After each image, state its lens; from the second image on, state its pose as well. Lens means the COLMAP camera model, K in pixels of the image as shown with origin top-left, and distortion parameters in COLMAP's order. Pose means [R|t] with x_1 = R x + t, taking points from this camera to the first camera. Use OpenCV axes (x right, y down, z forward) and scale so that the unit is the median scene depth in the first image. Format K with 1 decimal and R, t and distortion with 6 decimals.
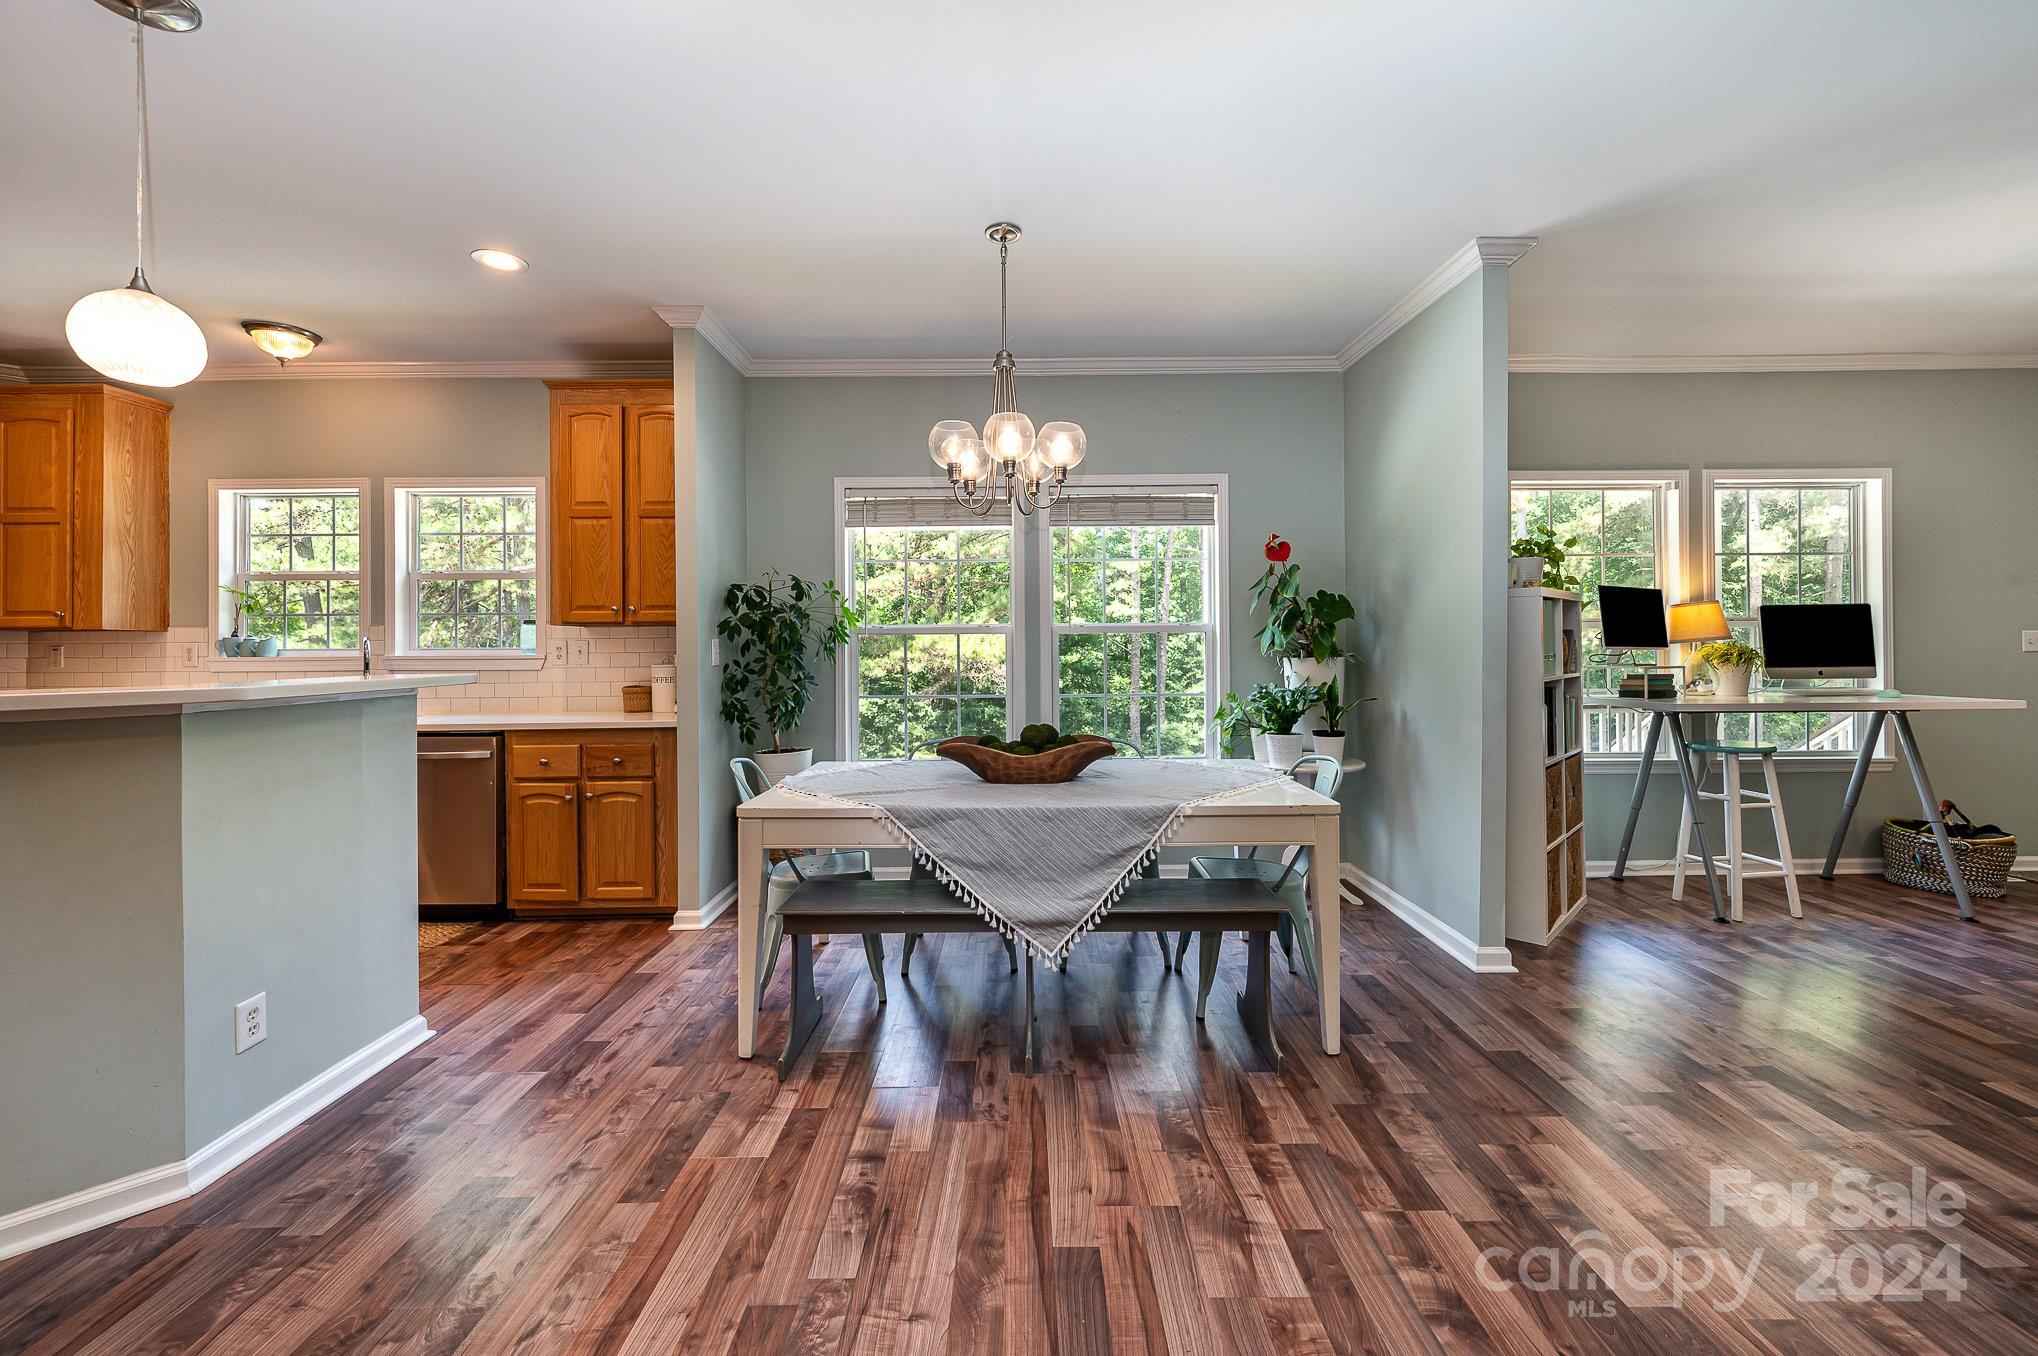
lens RADIAL K [[803.4, 0, 1027.3], [0, 803.4, 638.6], [0, 0, 1]] dist [-0.003286, -0.000209]
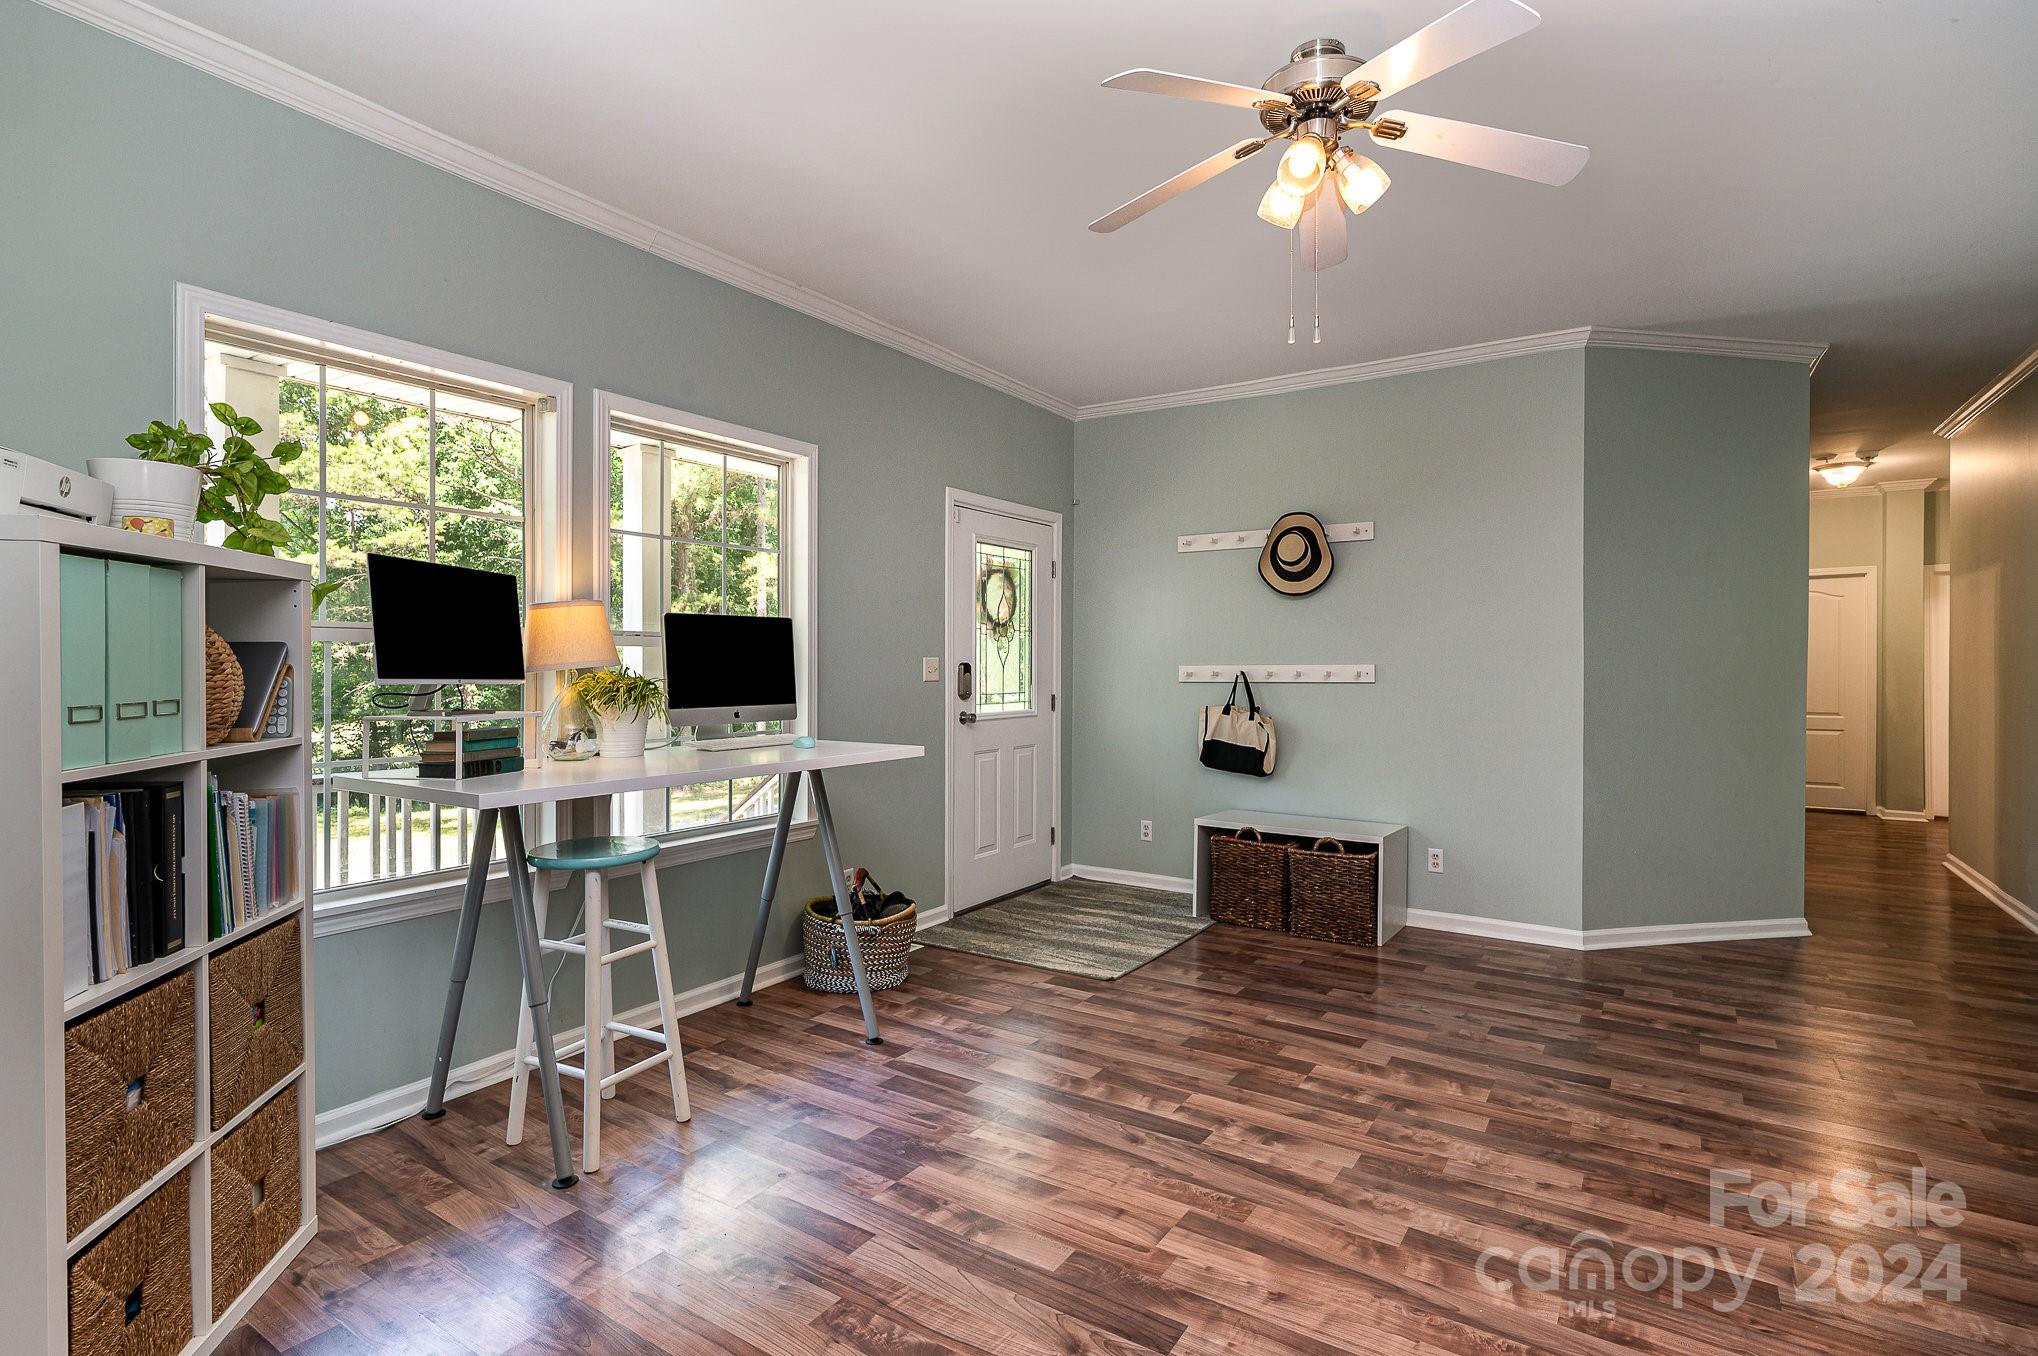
lens RADIAL K [[969.2, 0, 1015.7], [0, 969.2, 676.9], [0, 0, 1]] dist [-0.002923, -0.000423]
pose [[0.552976, -0.003974, 0.833188, 0.433755], [-0.012920, 0.999827, 0.013344, -0.003821], [-0.833097, -0.018143, 0.552829, 0.341697]]
